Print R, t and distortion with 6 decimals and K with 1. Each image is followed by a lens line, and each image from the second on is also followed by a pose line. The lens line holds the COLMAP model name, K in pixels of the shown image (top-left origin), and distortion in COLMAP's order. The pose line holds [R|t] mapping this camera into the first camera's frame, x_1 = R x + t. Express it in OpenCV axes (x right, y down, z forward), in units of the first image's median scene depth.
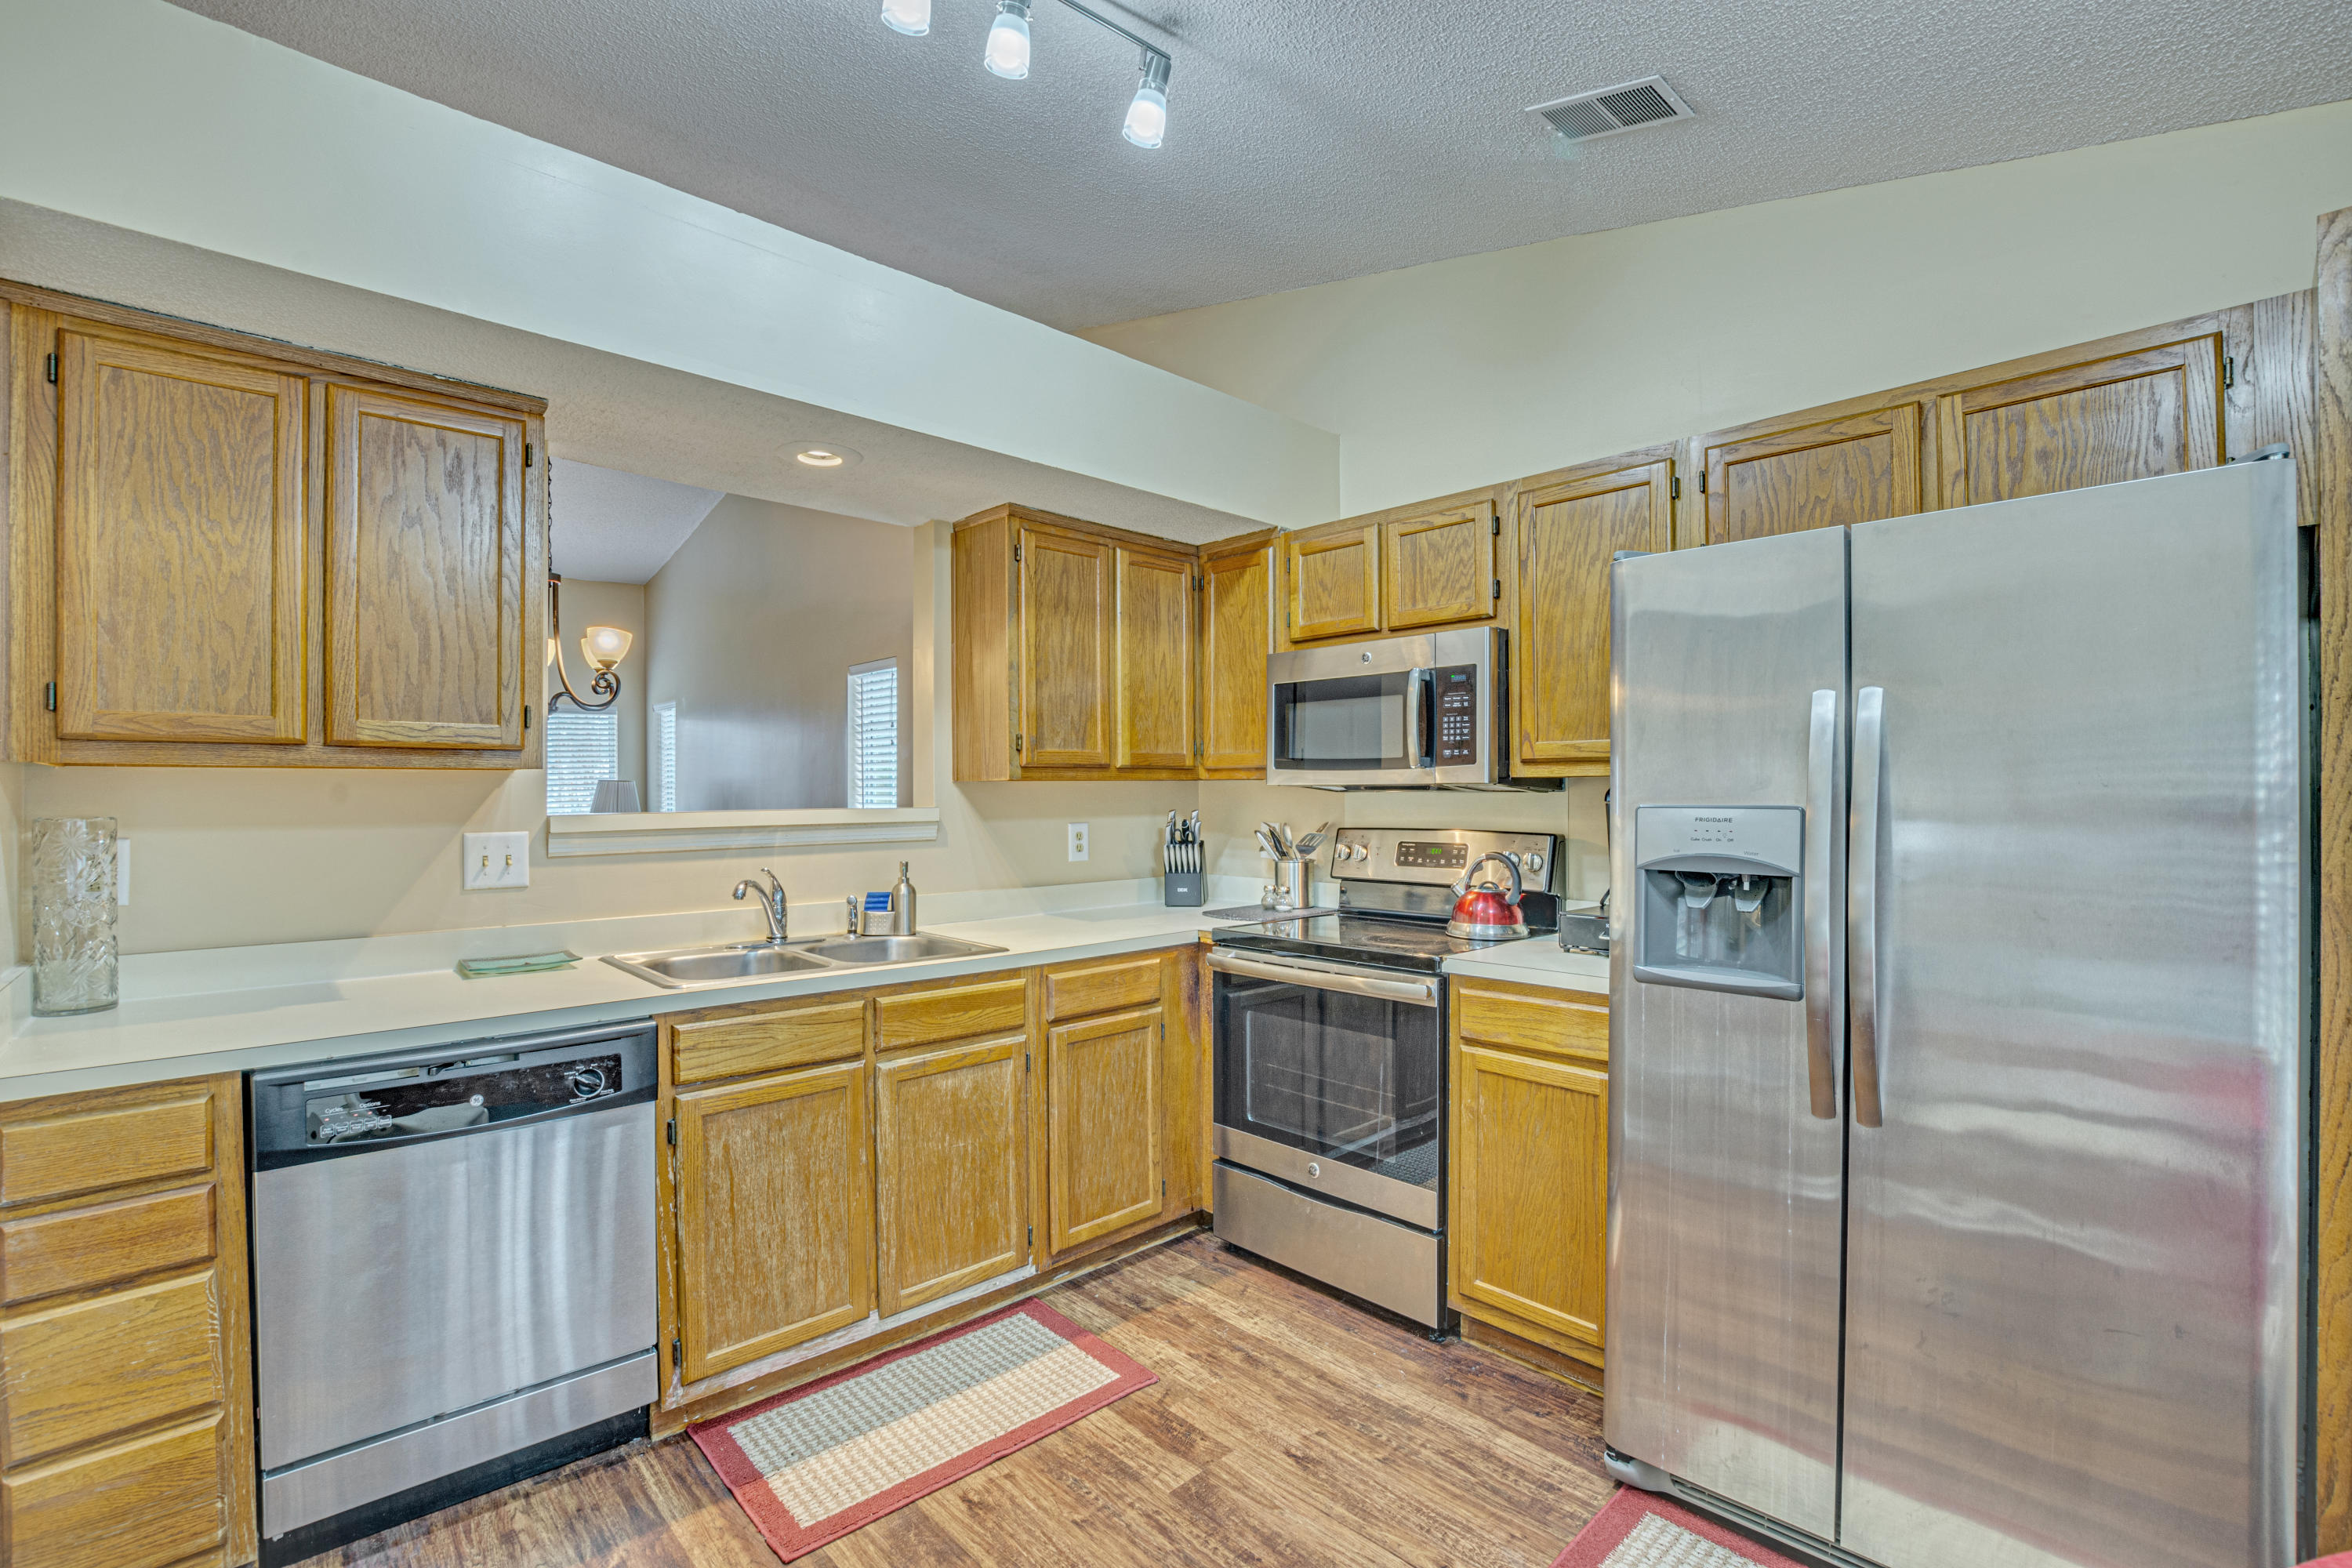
lens RADIAL K [[1066.7, 0, 1088.6], [0, 1066.7, 774.2], [0, 0, 1]] dist [-0.012509, 0.000612]
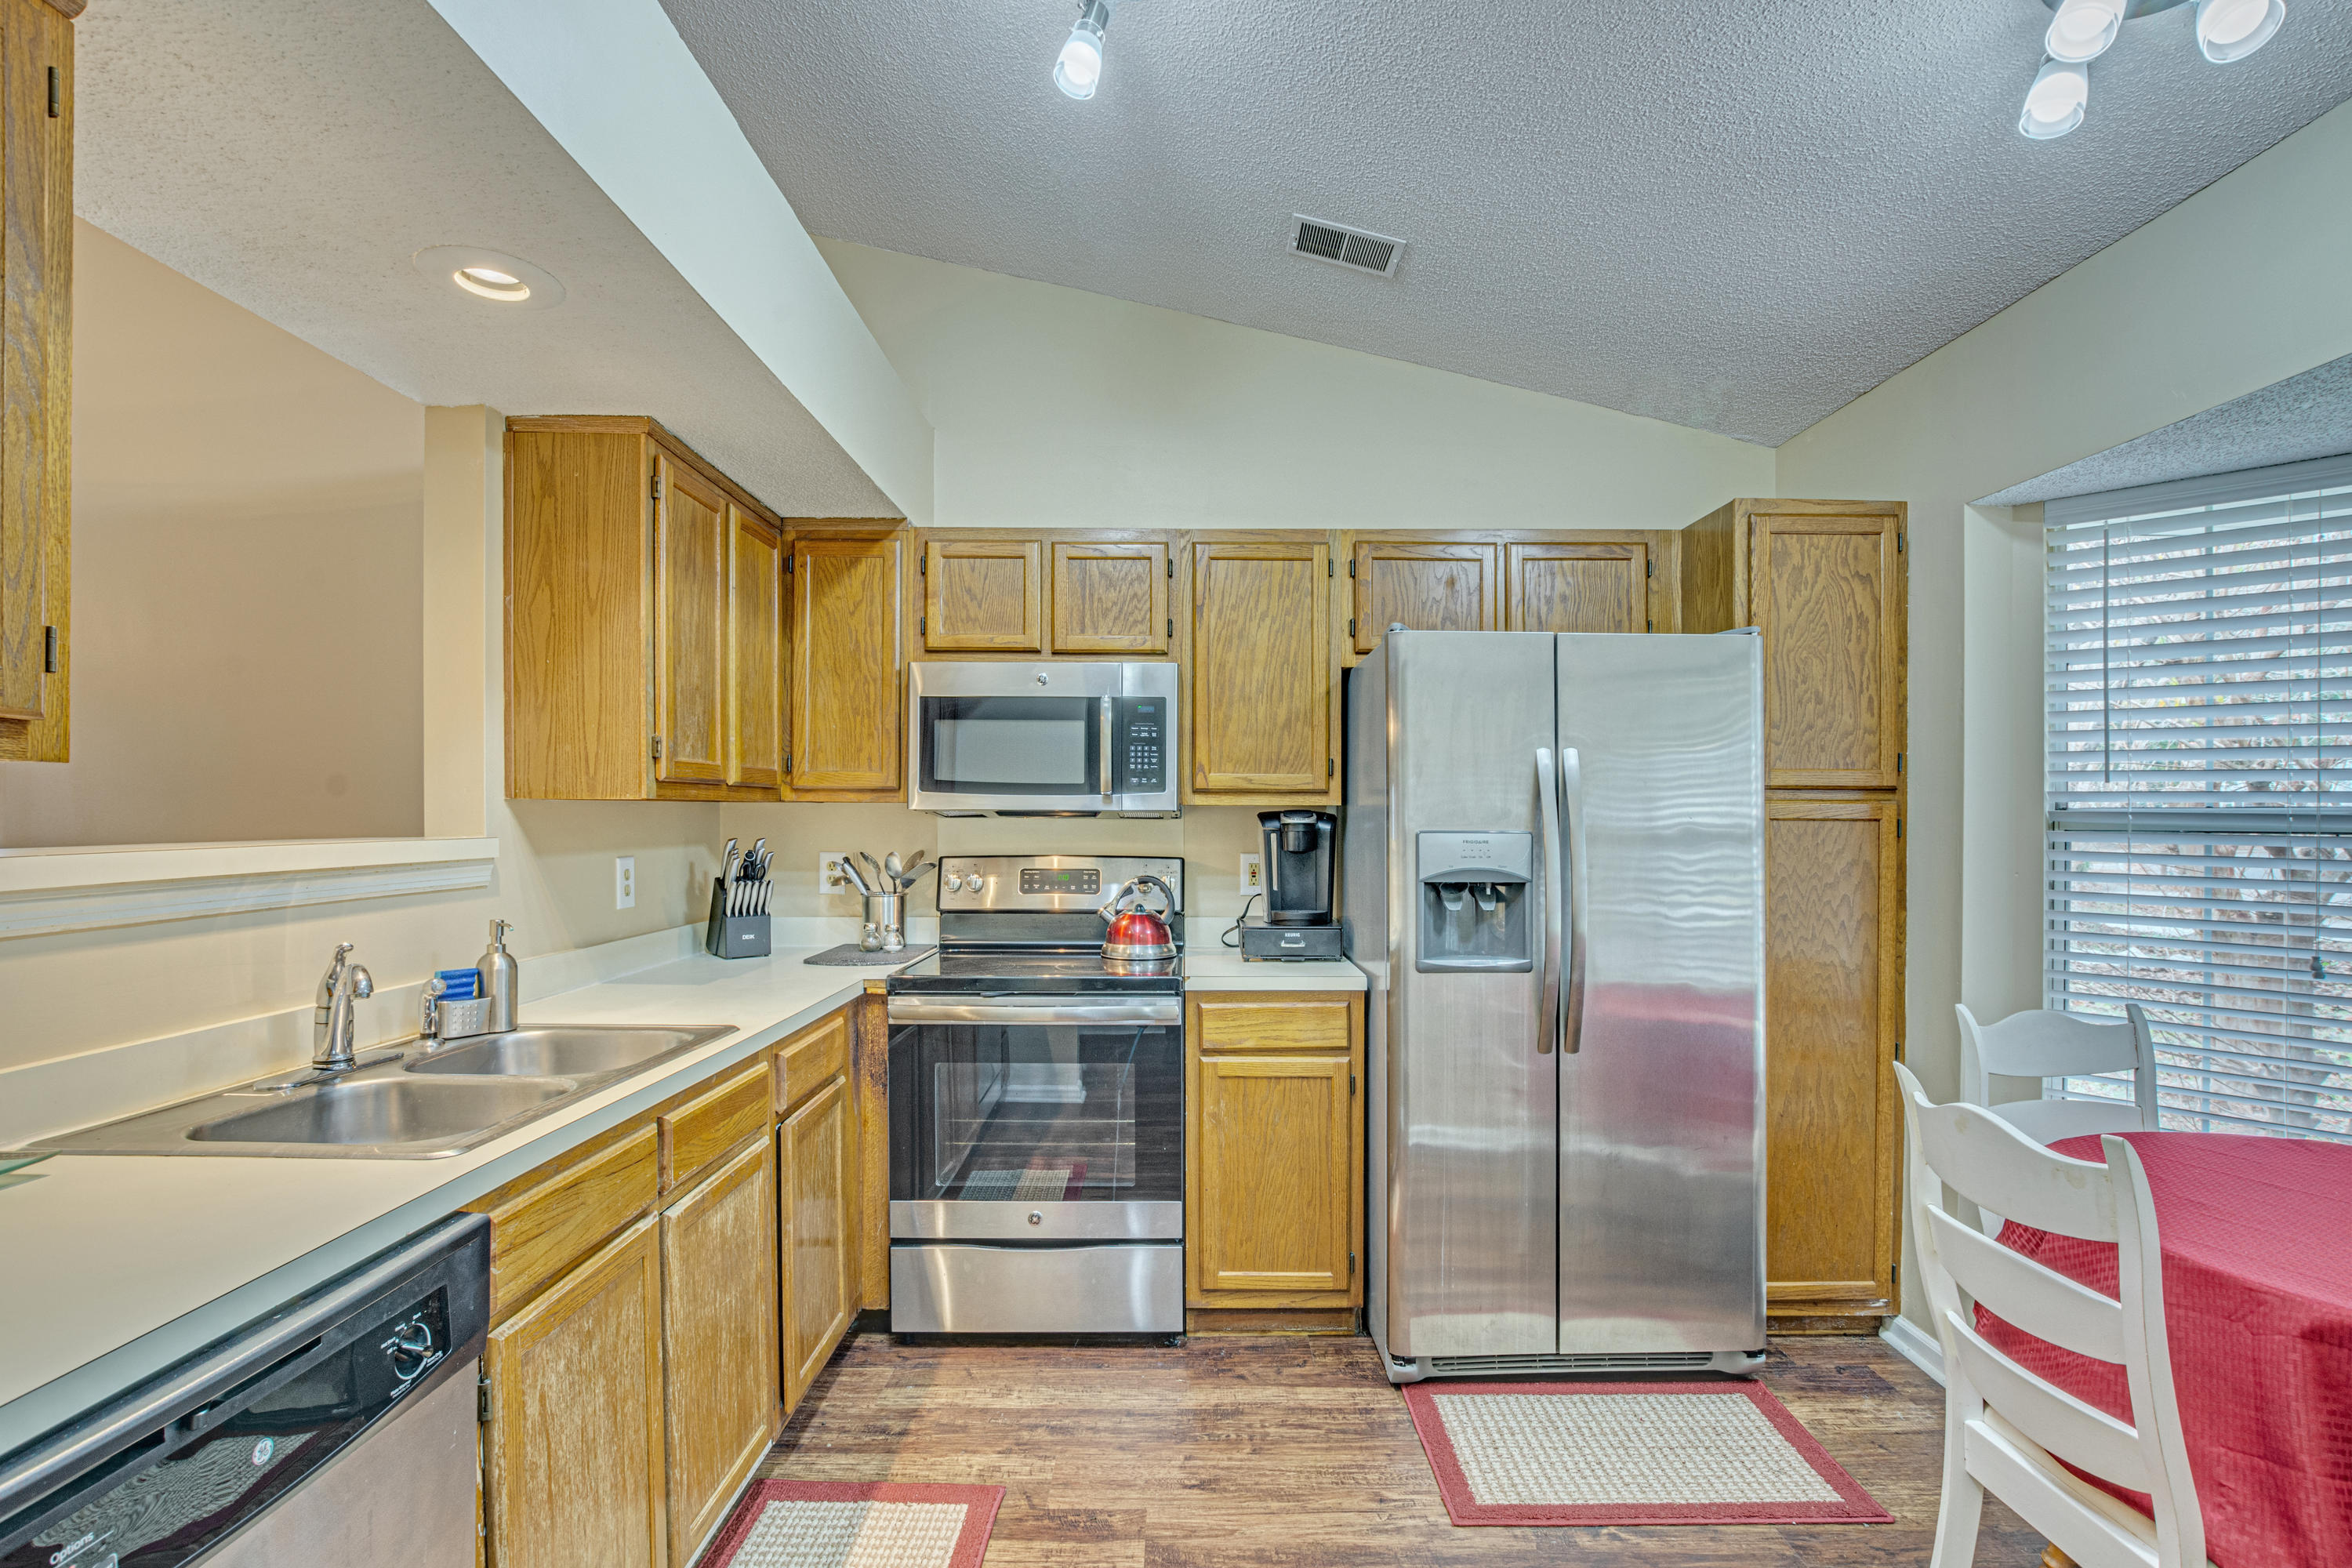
lens RADIAL K [[1176.5, 0, 1164.4], [0, 1176.5, 796.6], [0, 0, 1]] dist [-0.022295, 0.000753]
pose [[0.642122, 0.017386, 0.766405, -0.536946], [-0.018401, 0.999804, -0.007263, 0.003309], [-0.766381, -0.009439, 0.642317, 0.257248]]
